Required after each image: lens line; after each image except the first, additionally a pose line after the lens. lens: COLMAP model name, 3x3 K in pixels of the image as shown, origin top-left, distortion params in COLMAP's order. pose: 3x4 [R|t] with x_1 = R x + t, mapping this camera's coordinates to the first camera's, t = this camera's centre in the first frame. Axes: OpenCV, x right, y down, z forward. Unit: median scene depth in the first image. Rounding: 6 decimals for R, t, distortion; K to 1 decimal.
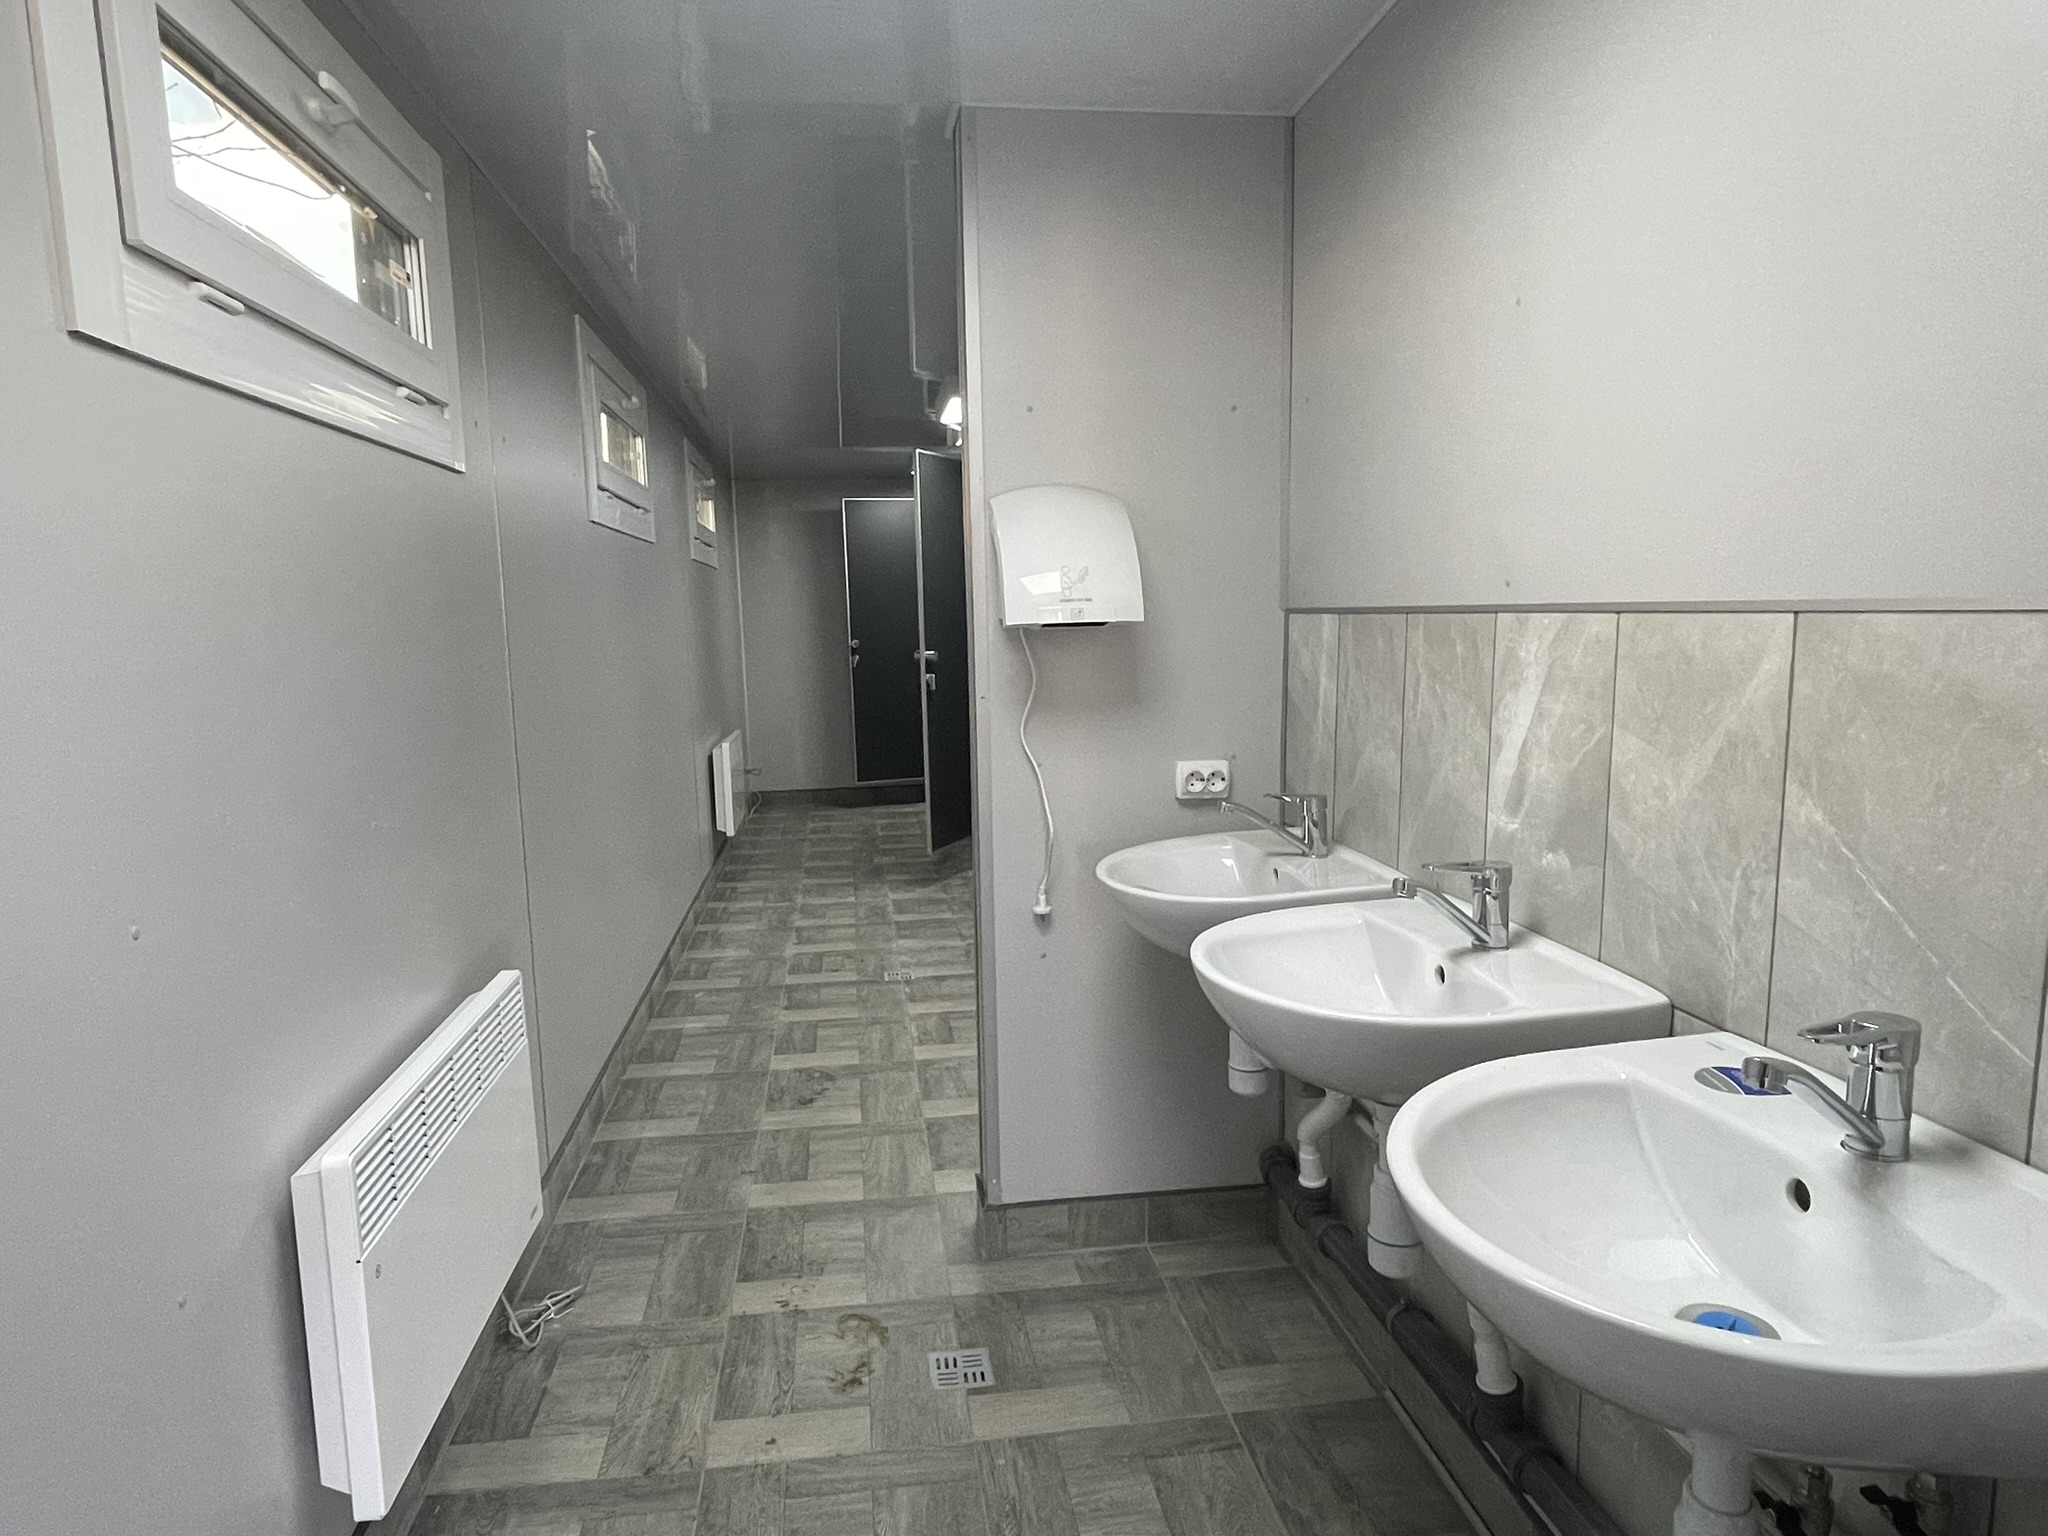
lens RADIAL K [[1213.5, 0, 1004.7], [0, 1213.5, 780.5], [0, 0, 1]] dist [0.006078, -0.022687]
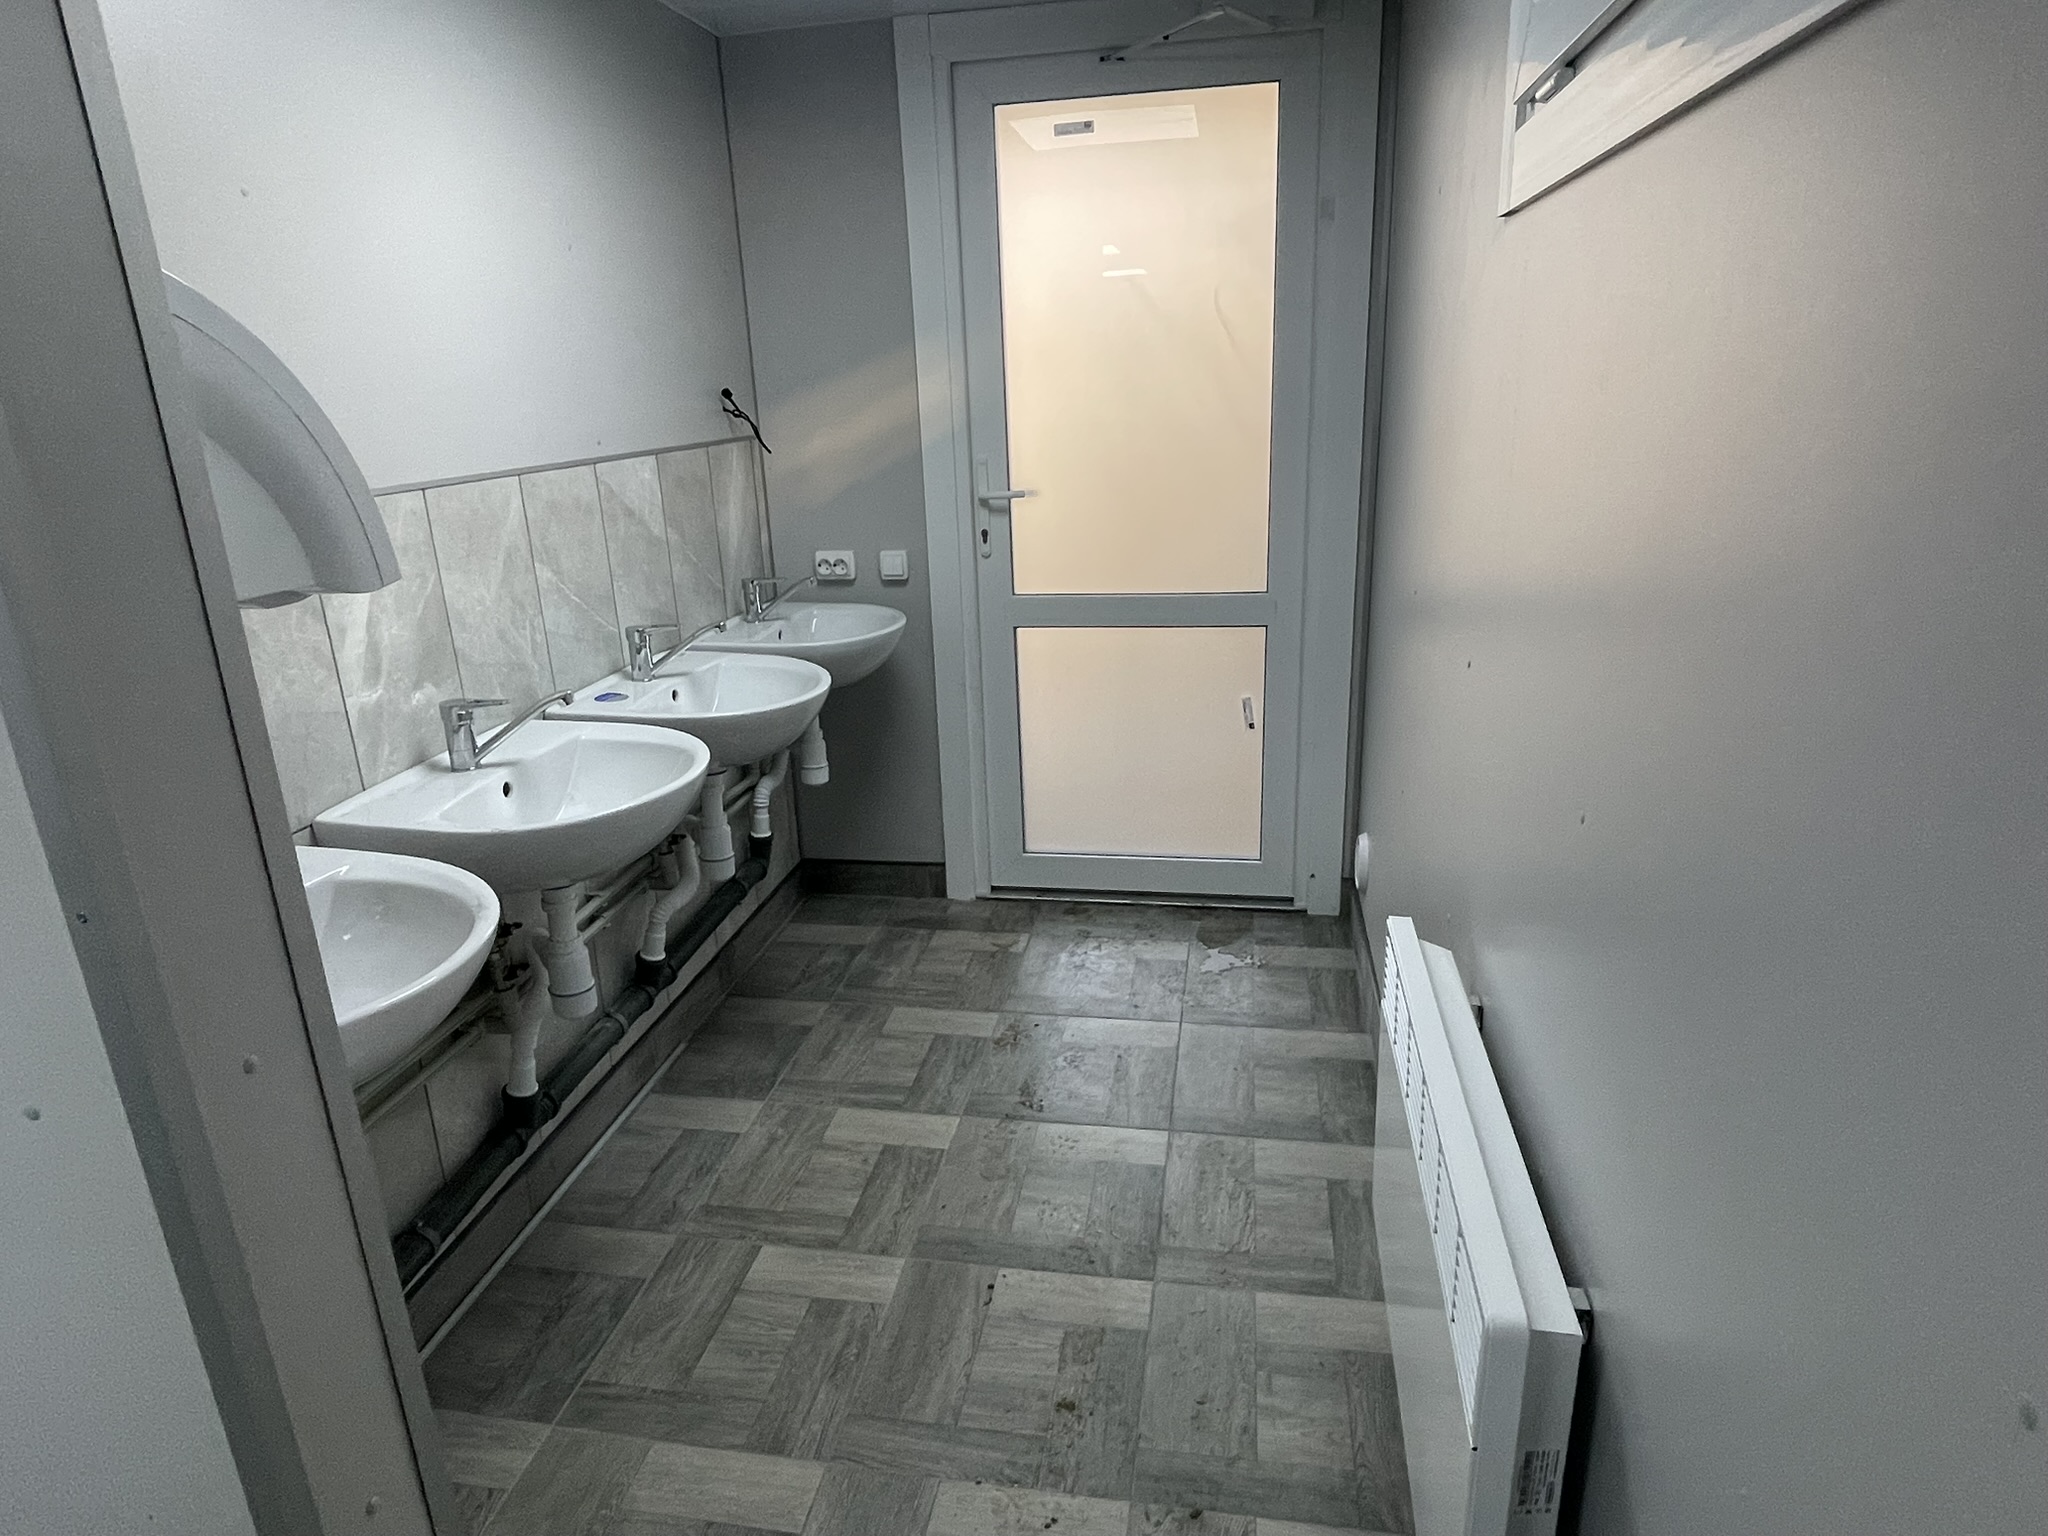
lens RADIAL K [[1213.5, 0, 1004.7], [0, 1213.5, 780.5], [0, 0, 1]] dist [0.006078, -0.022687]
pose [[-0.948238, -0.040022, 0.315028, -0.573720], [0.104925, 0.896825, 0.429761, -0.366436], [-0.299725, 0.440571, -0.846205, 2.124689]]
